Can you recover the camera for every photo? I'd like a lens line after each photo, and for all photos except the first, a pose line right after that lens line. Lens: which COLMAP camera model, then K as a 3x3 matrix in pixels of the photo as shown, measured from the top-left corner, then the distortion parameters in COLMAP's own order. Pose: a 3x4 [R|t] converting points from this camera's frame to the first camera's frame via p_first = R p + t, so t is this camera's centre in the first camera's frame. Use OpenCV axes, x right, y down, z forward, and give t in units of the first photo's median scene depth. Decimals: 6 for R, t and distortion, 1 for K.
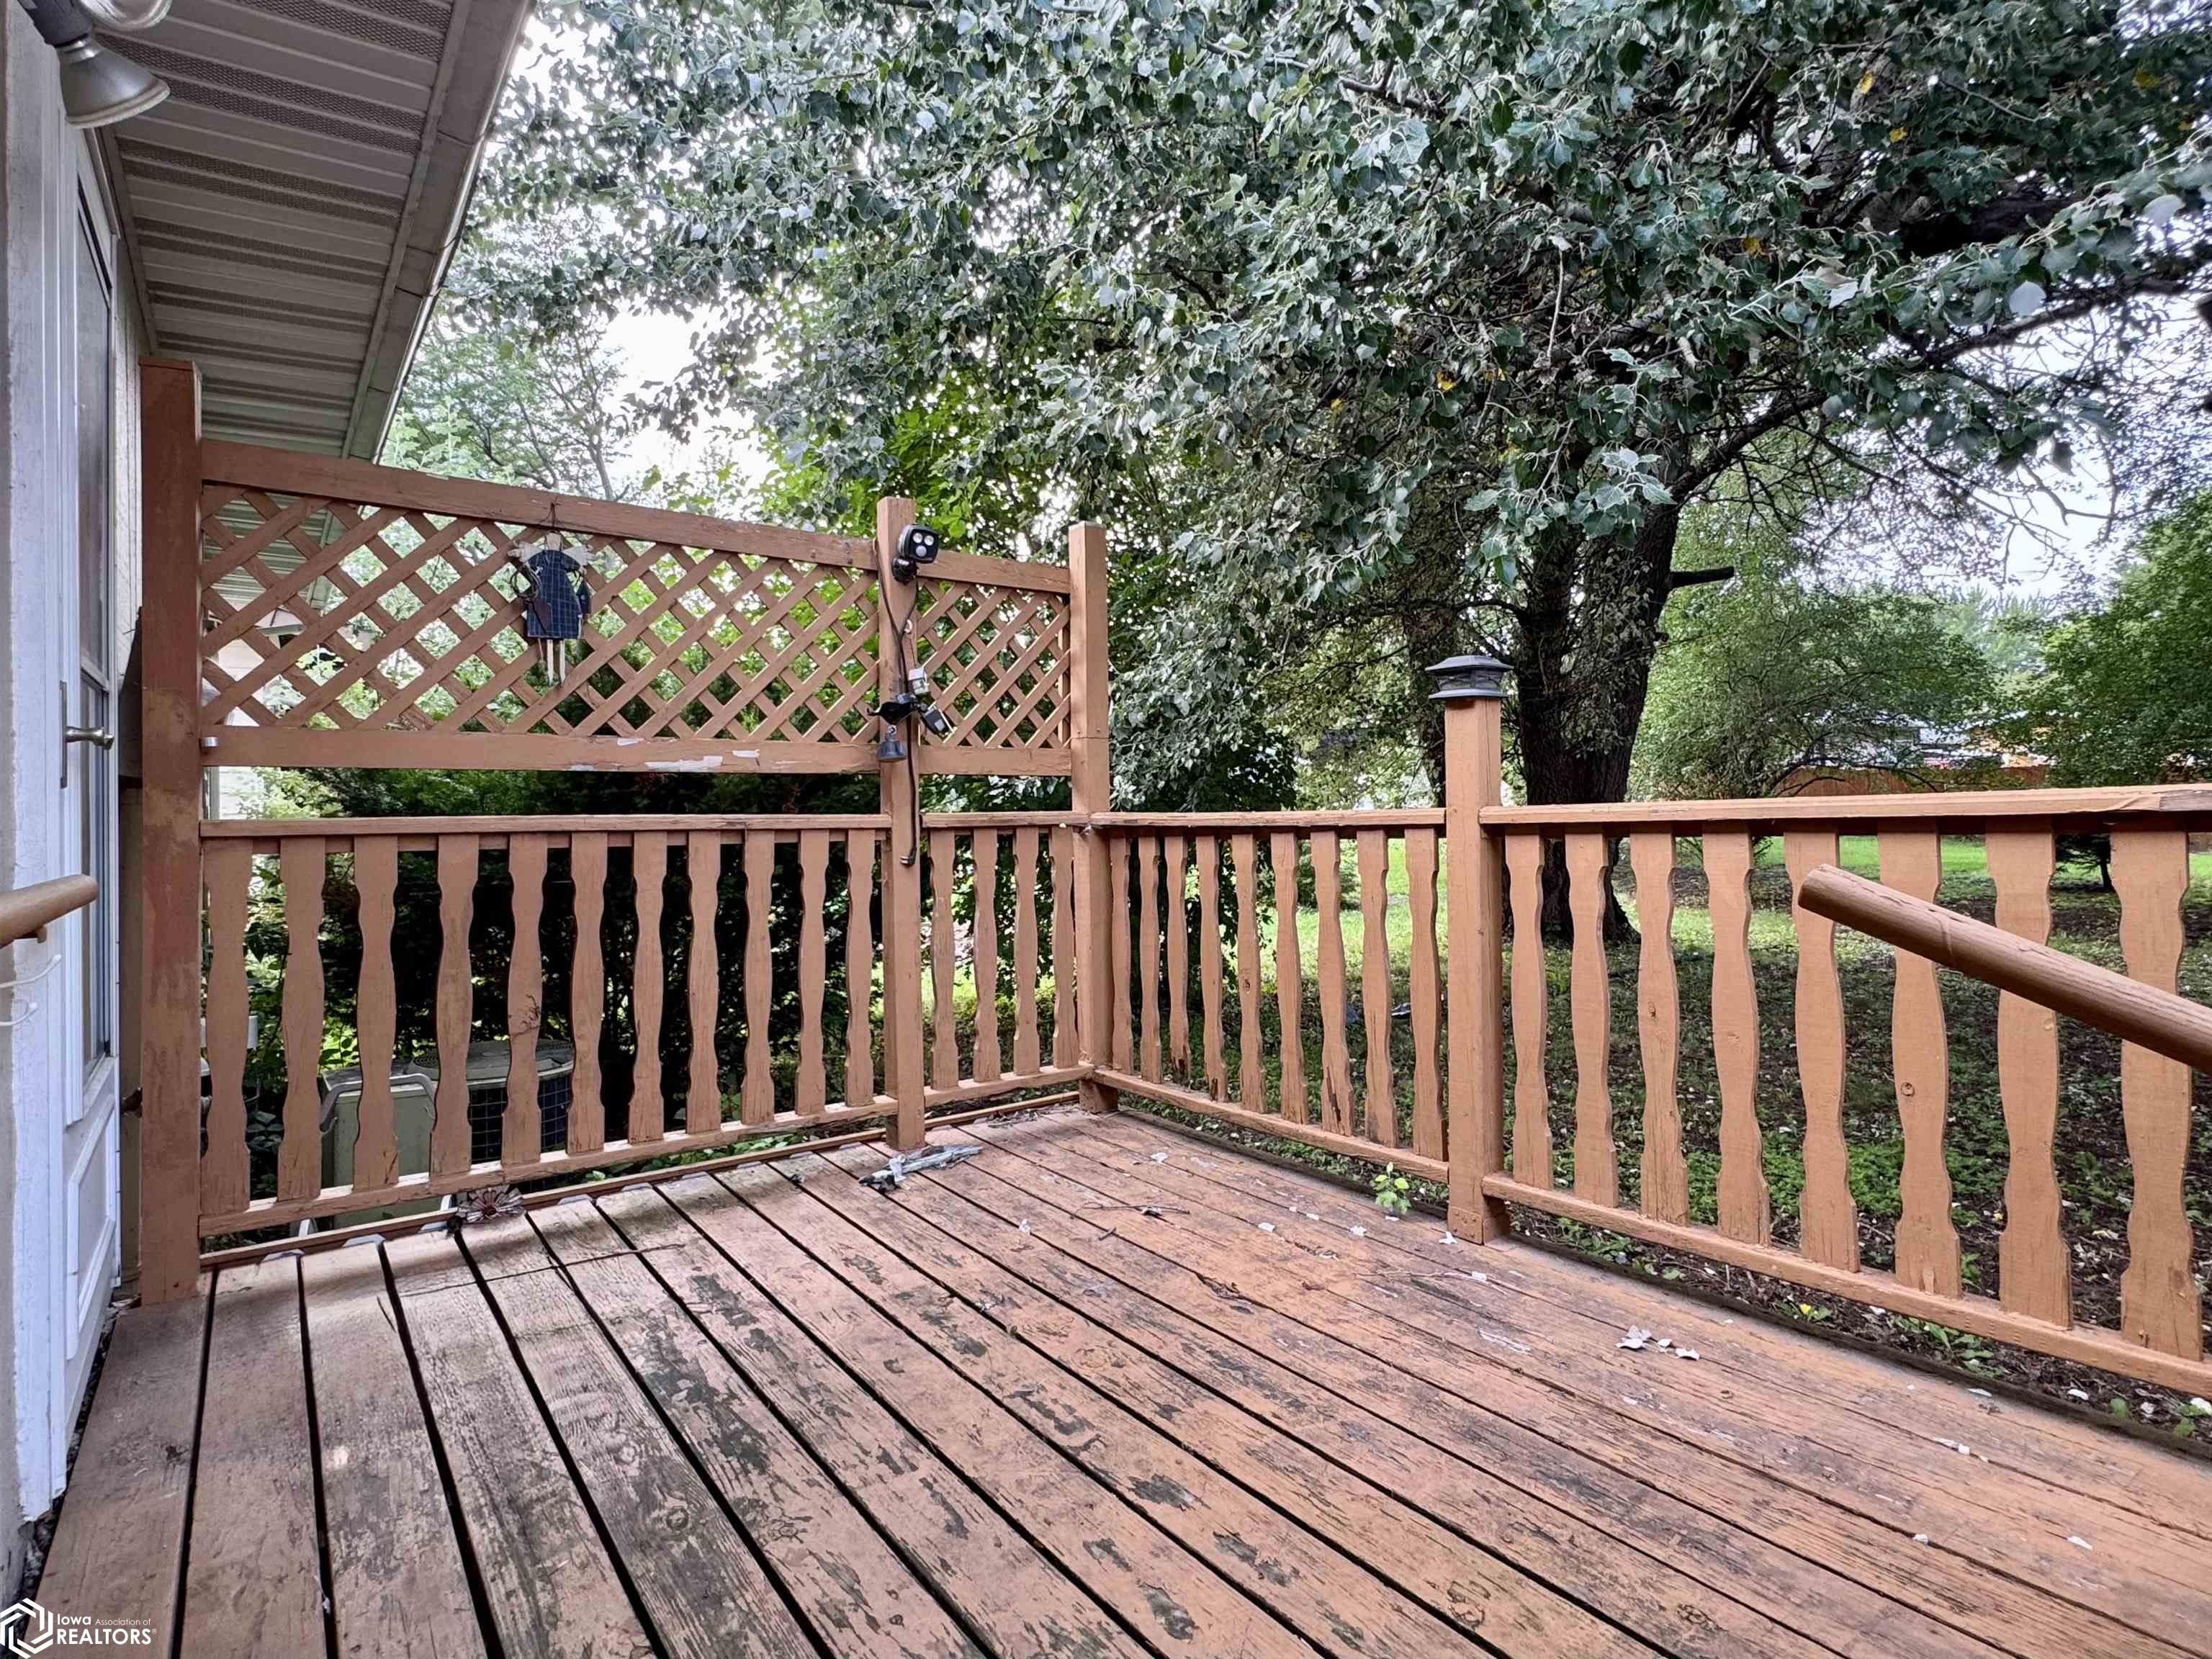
lens RADIAL K [[1257.5, 0, 1103.4], [0, 1257.5, 817.3], [0, 0, 1]] dist [-0.003621, -0.001228]
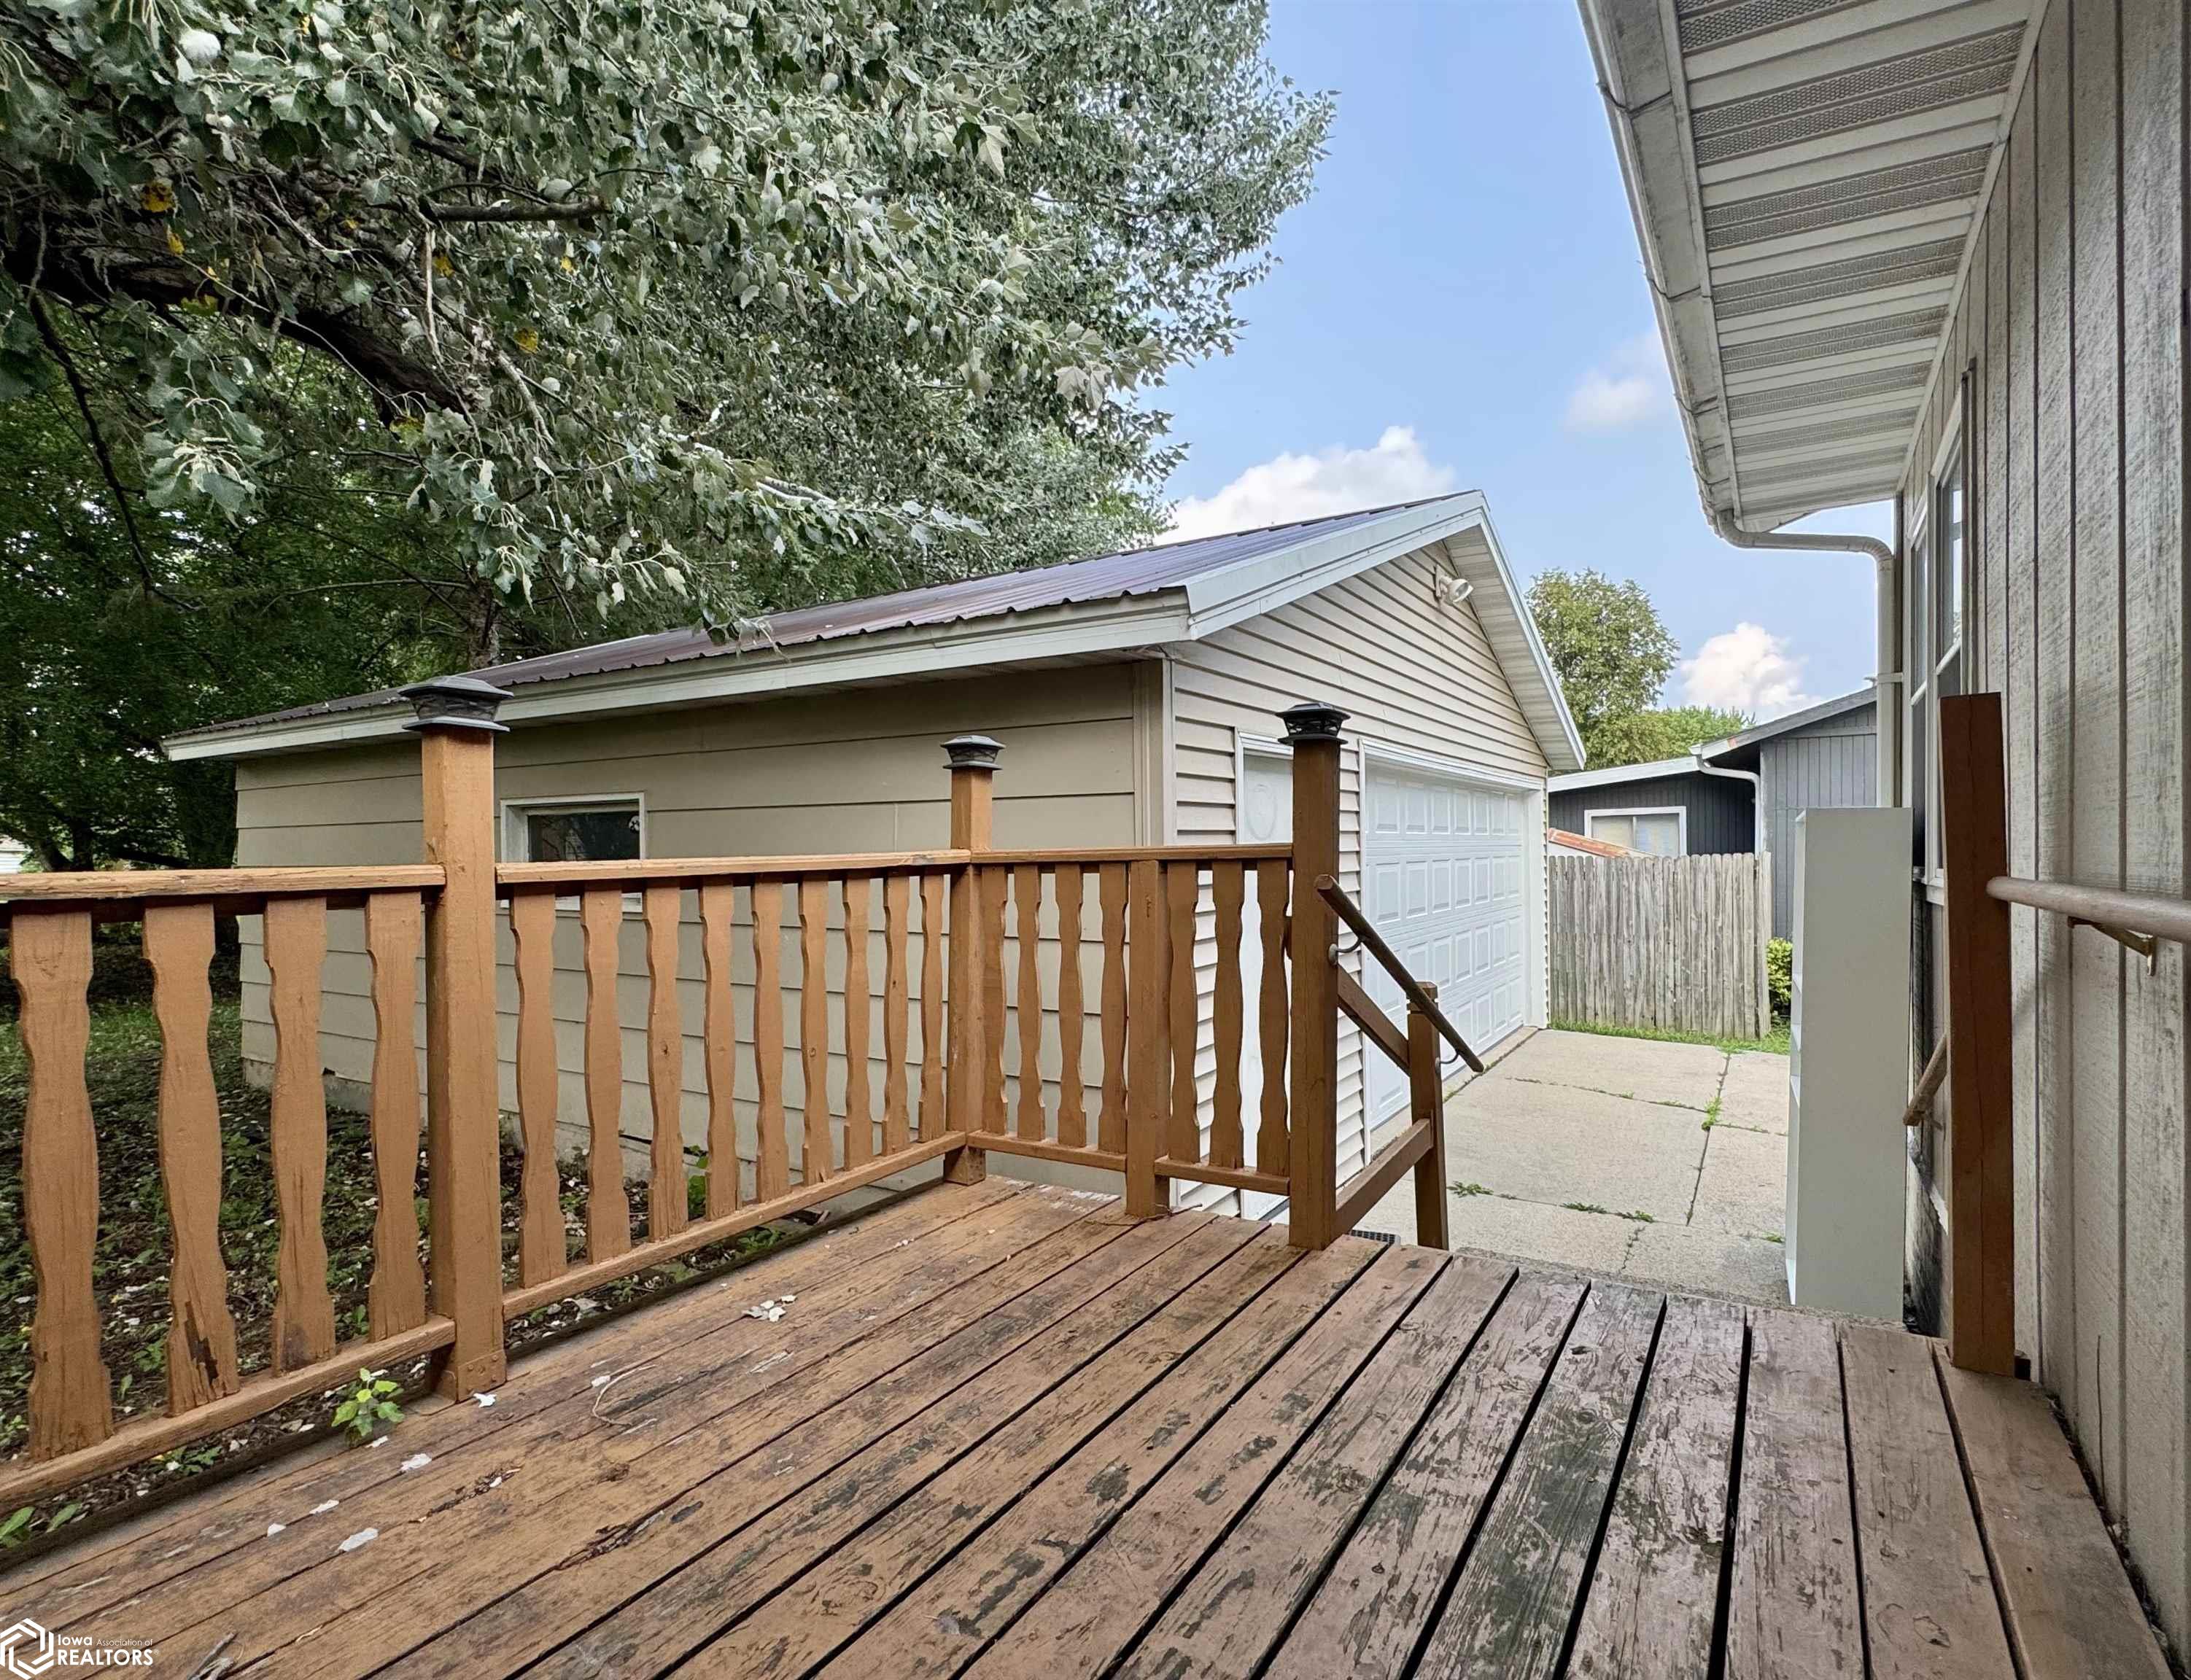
lens RADIAL K [[1205.6, 0, 1094.3], [0, 1205.6, 852.1], [0, 0, 1]] dist [-0.019099, 0.000796]
pose [[-0.434550, 0.025051, 0.900299, -0.801429], [0.027703, 0.999512, -0.014441, 0.007365], [-0.900222, 0.018665, -0.435032, 1.307067]]
